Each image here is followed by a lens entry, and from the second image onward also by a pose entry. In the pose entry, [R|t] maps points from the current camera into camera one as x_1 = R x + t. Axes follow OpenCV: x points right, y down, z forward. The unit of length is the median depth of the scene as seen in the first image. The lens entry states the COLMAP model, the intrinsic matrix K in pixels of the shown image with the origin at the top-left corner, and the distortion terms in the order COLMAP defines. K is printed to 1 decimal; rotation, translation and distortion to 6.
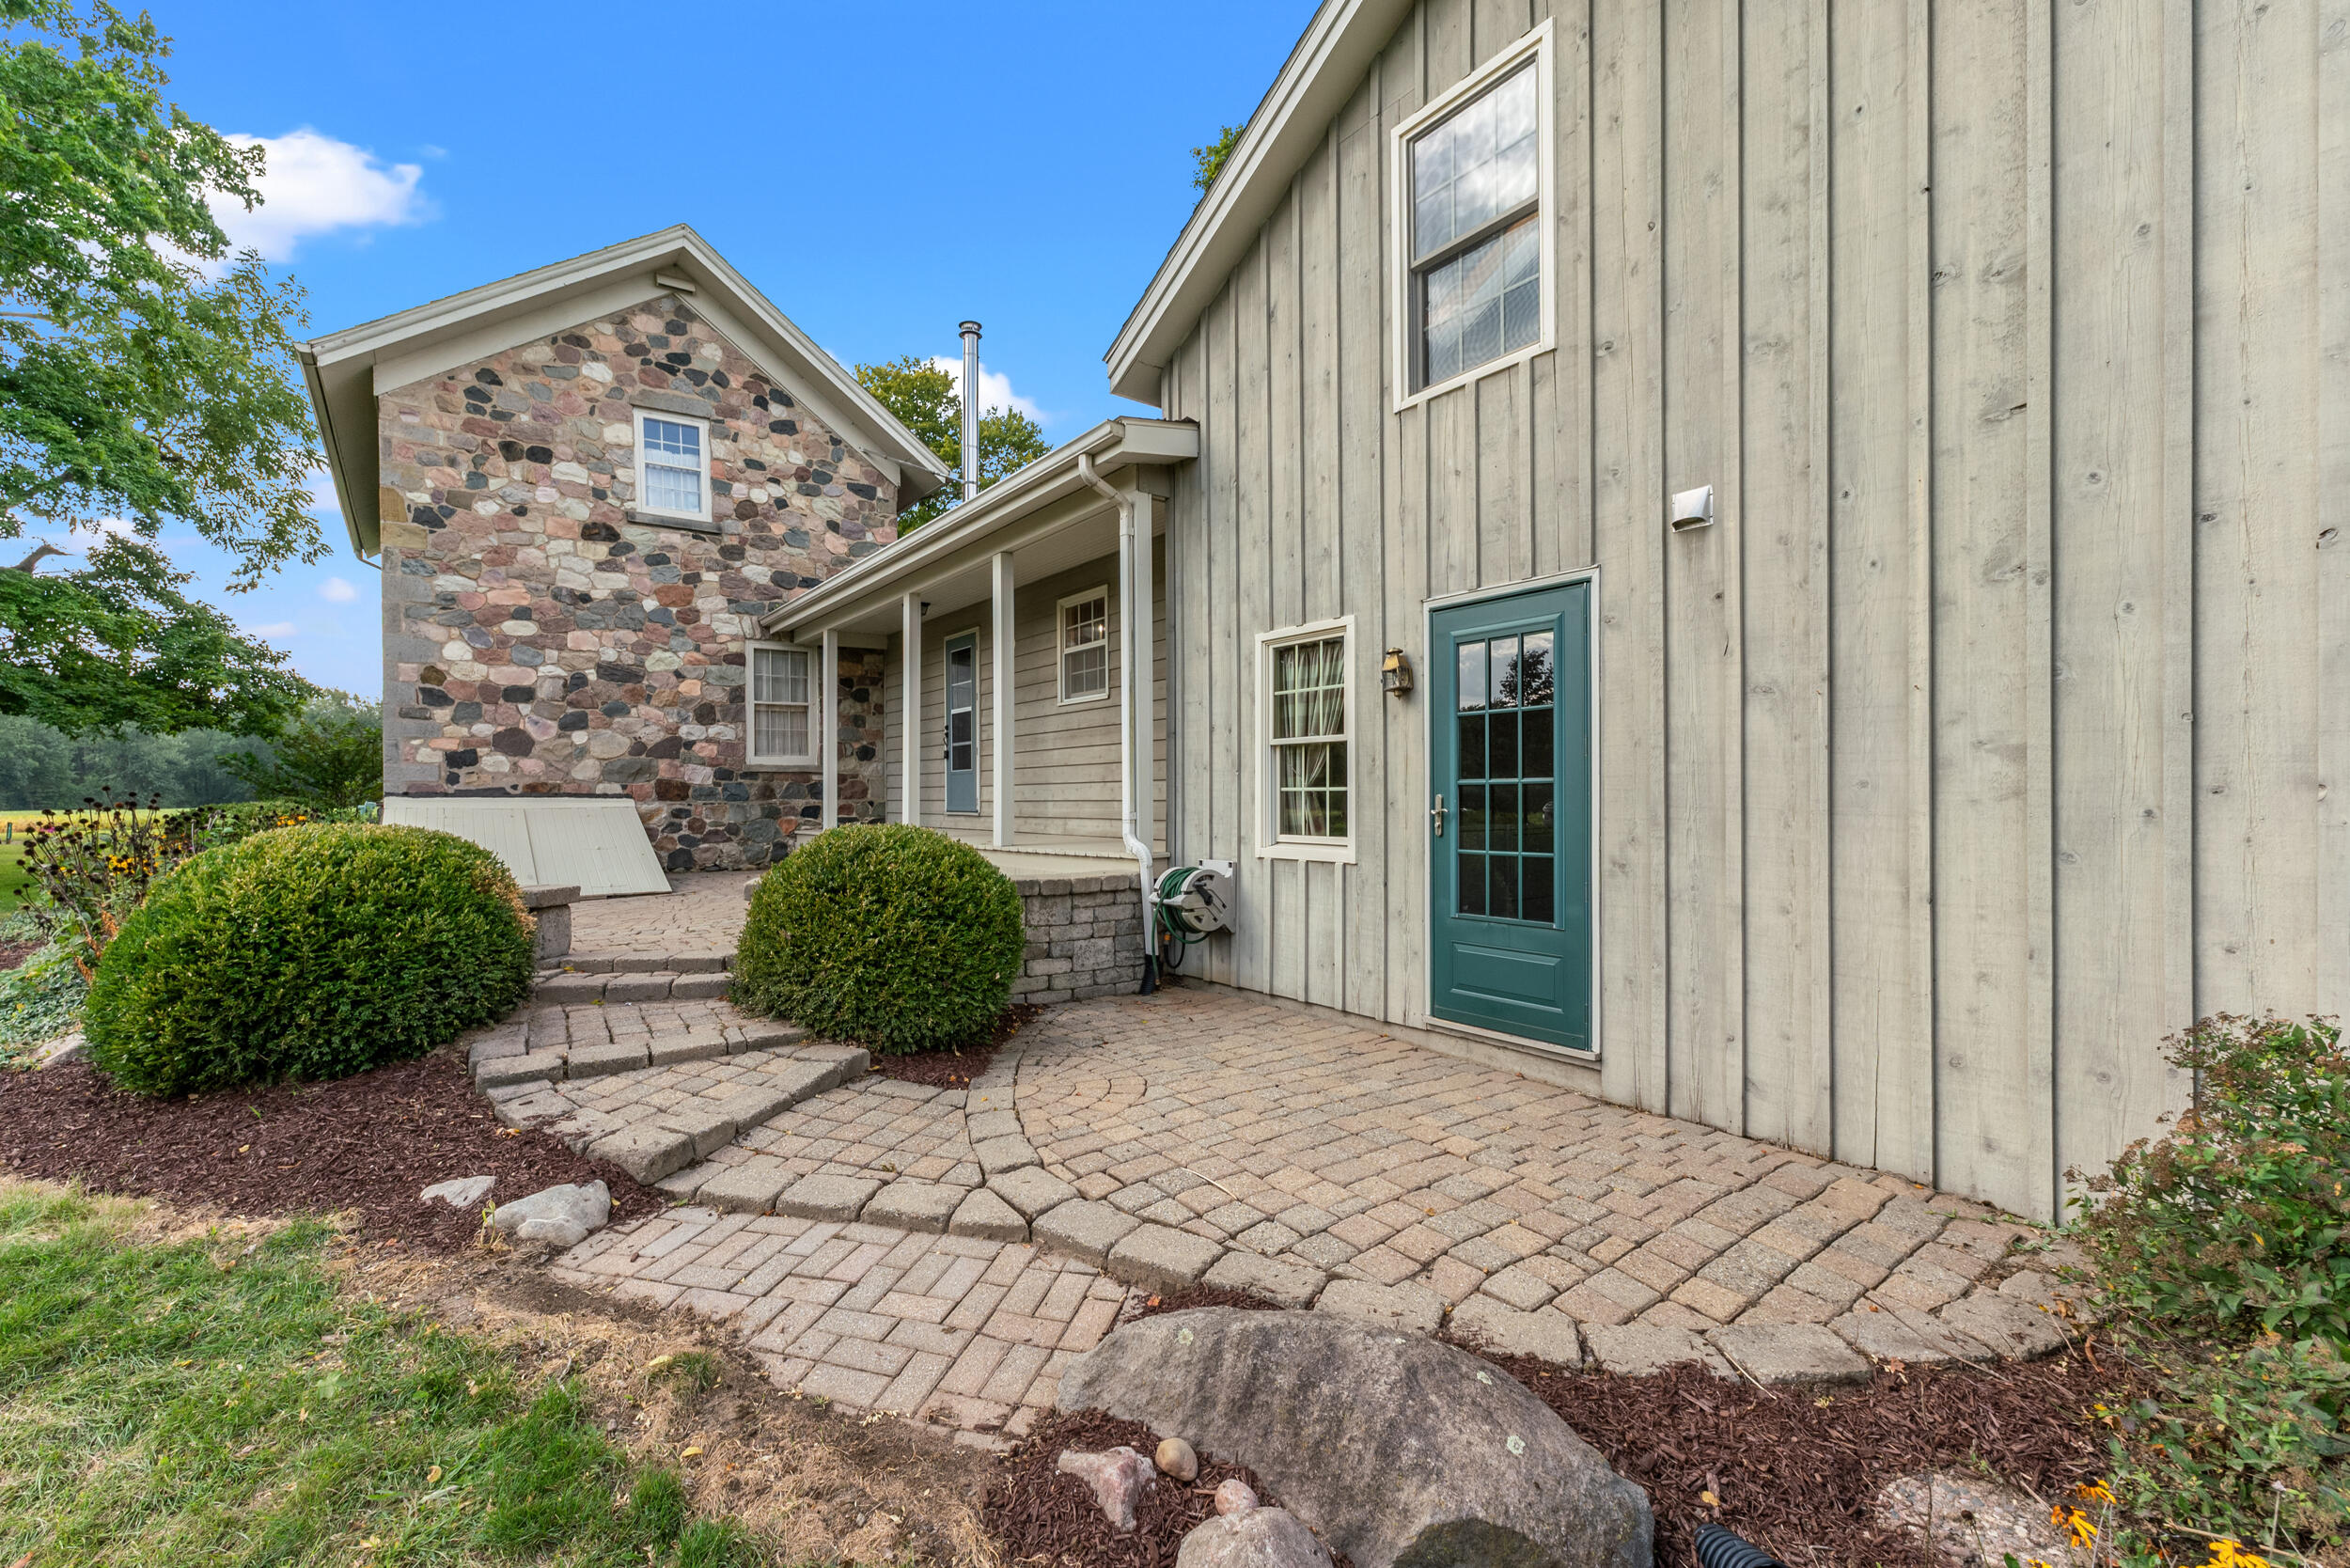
lens RADIAL K [[974.5, 0, 1171.1], [0, 974.5, 802.0], [0, 0, 1]] dist [0.000818, -0.000115]
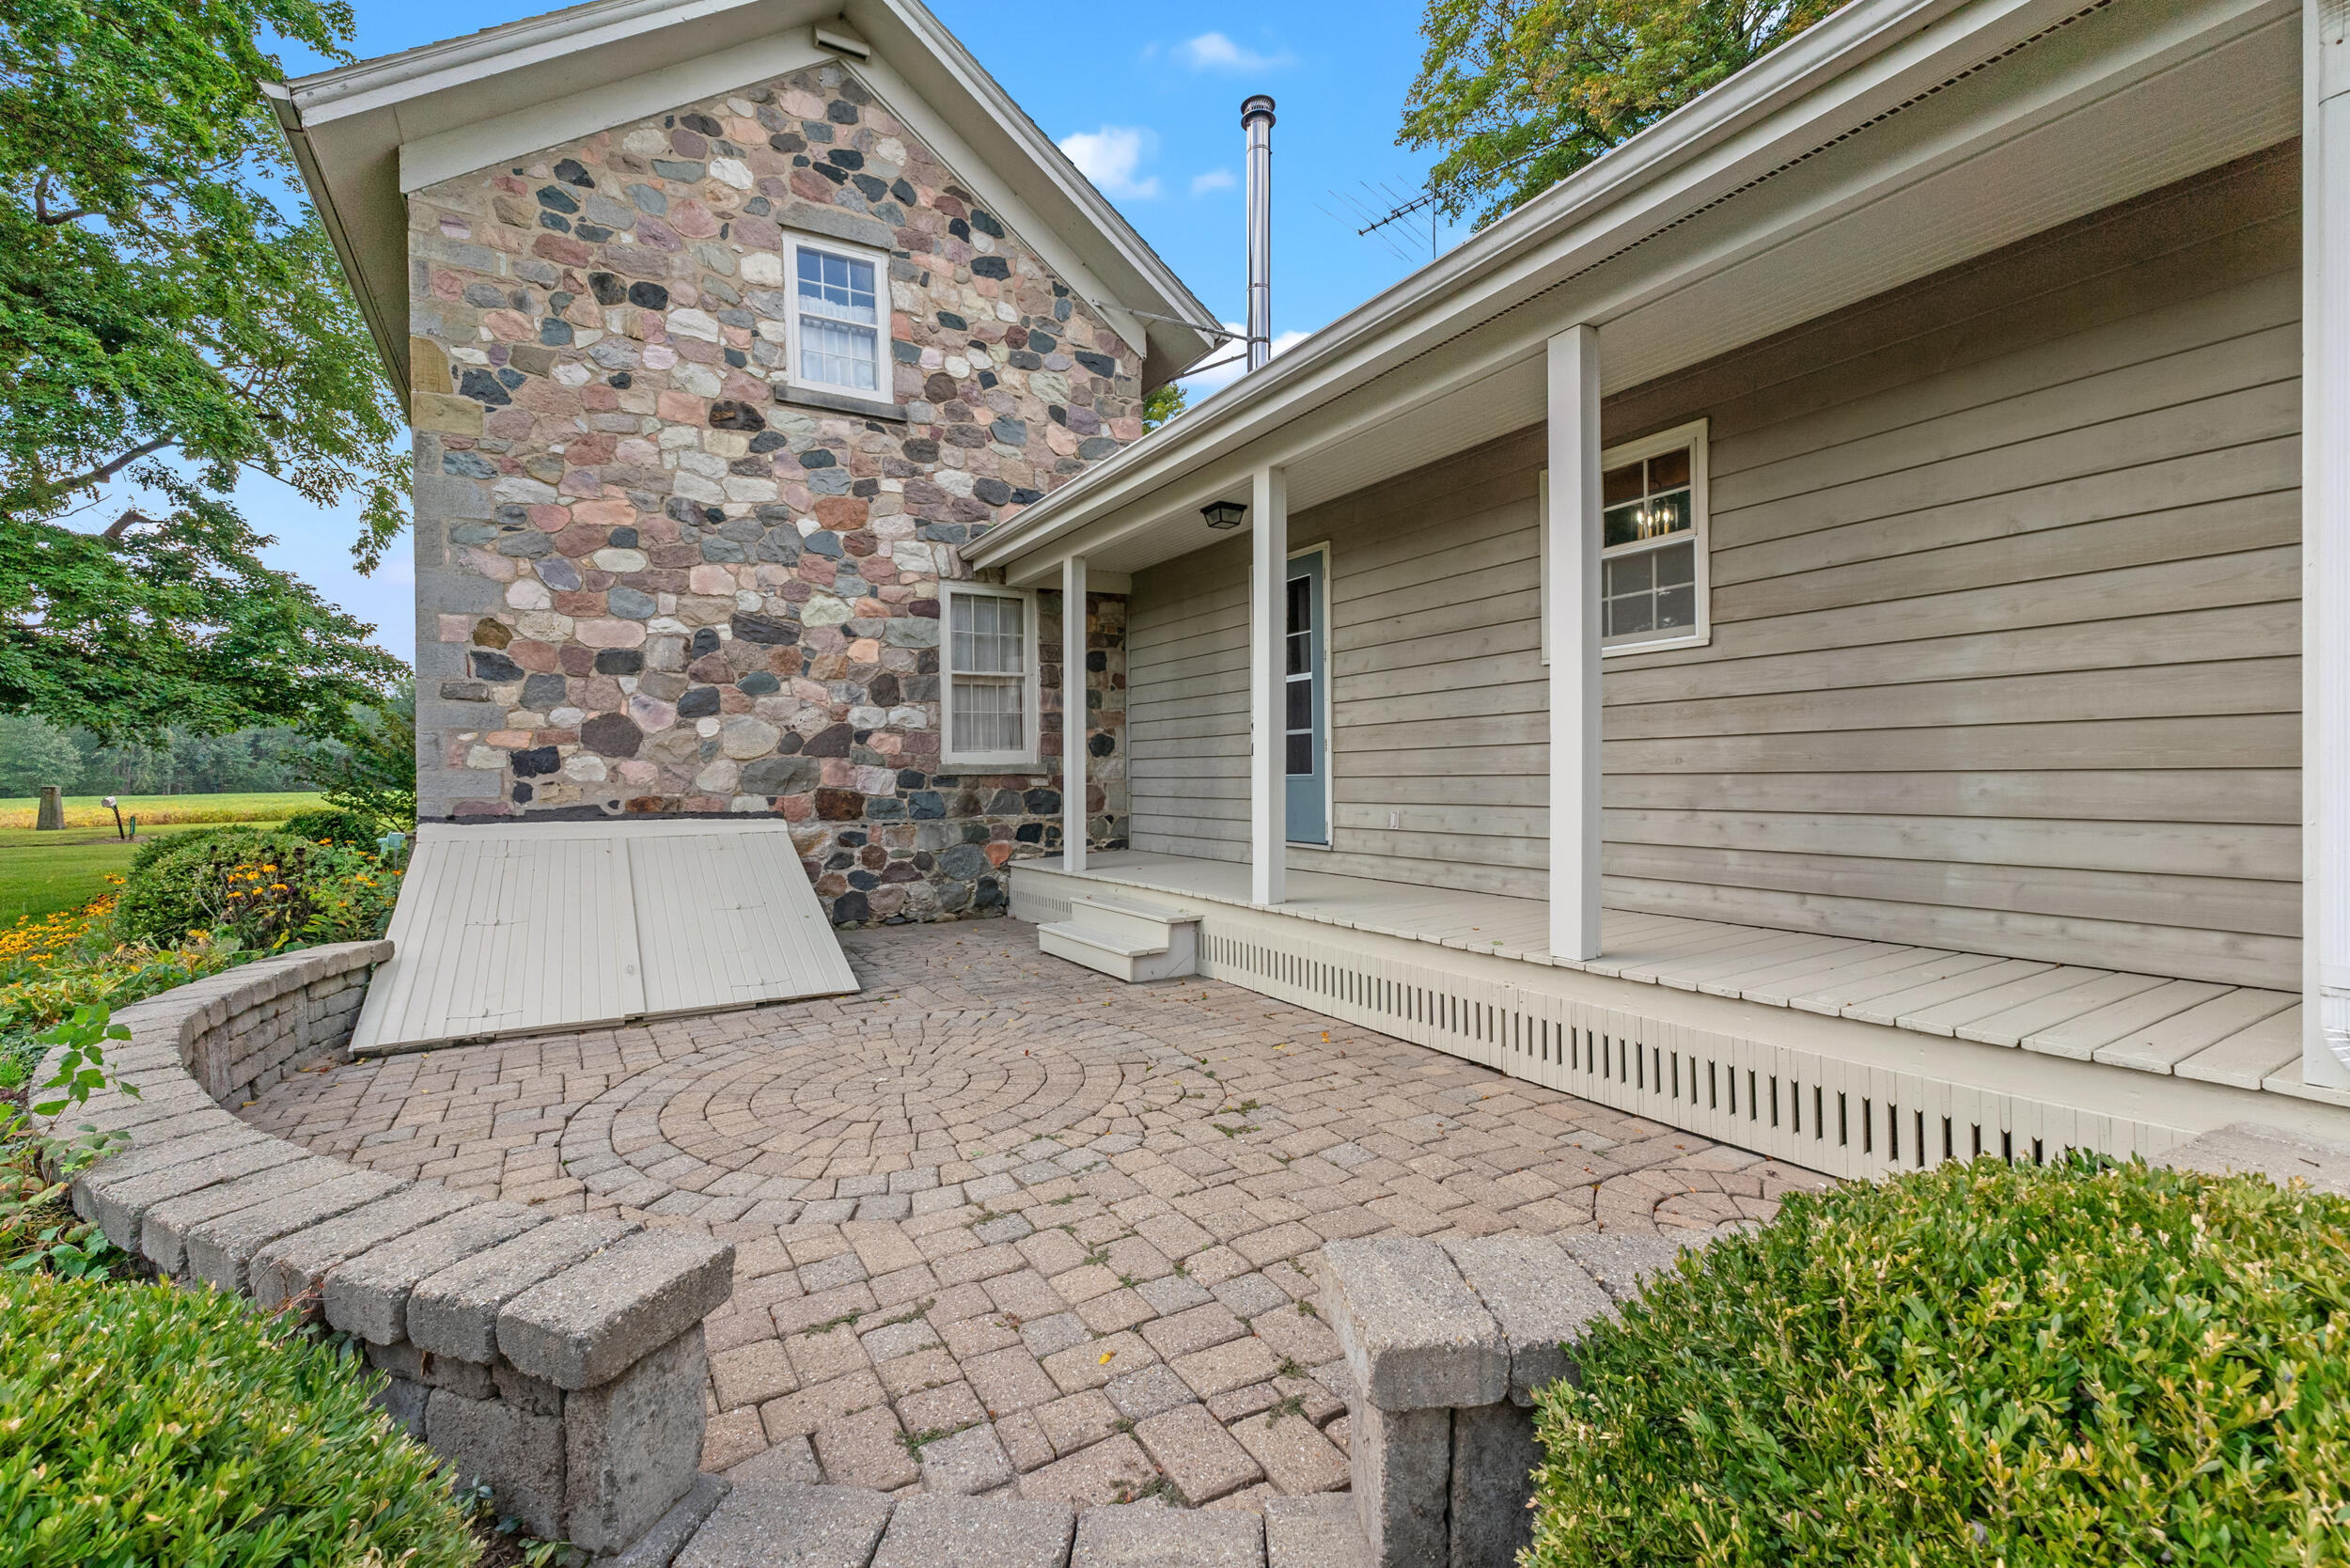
lens RADIAL K [[986.1, 0, 1175.0], [0, 986.1, 784.0], [0, 0, 1]] dist [0.002348, 0.000080]
pose [[0.995297, -0.001464, -0.096856, -0.219503], [0.001695, 0.999996, 0.002299, -0.027646], [0.096852, -0.002452, 0.995296, 0.352923]]
